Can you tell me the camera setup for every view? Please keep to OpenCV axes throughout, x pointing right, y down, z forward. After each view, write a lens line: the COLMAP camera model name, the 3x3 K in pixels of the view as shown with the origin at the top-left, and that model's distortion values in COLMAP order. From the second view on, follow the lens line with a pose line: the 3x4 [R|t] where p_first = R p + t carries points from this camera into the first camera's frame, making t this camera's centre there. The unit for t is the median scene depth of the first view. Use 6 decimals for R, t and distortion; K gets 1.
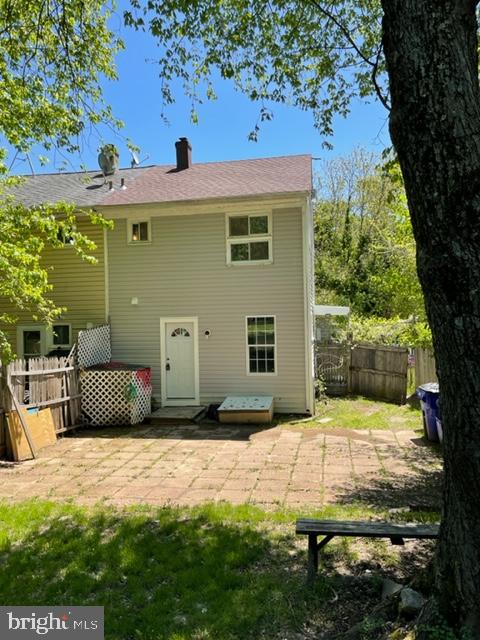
lens RADIAL K [[482.9, 0, 239.4], [0, 482.9, 321.0], [0, 0, 1]] dist [0.098599, -0.137350]
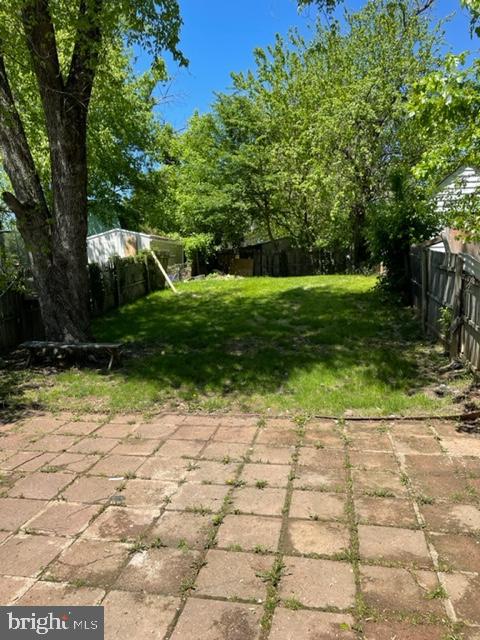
lens RADIAL K [[482.9, 0, 239.4], [0, 482.9, 321.0], [0, 0, 1]] dist [0.098599, -0.137350]
pose [[-0.998850, 0.043965, 0.019140, -0.212847], [0.045598, 0.994392, 0.095421, 0.076758], [-0.014838, 0.096184, -0.995253, 1.522566]]
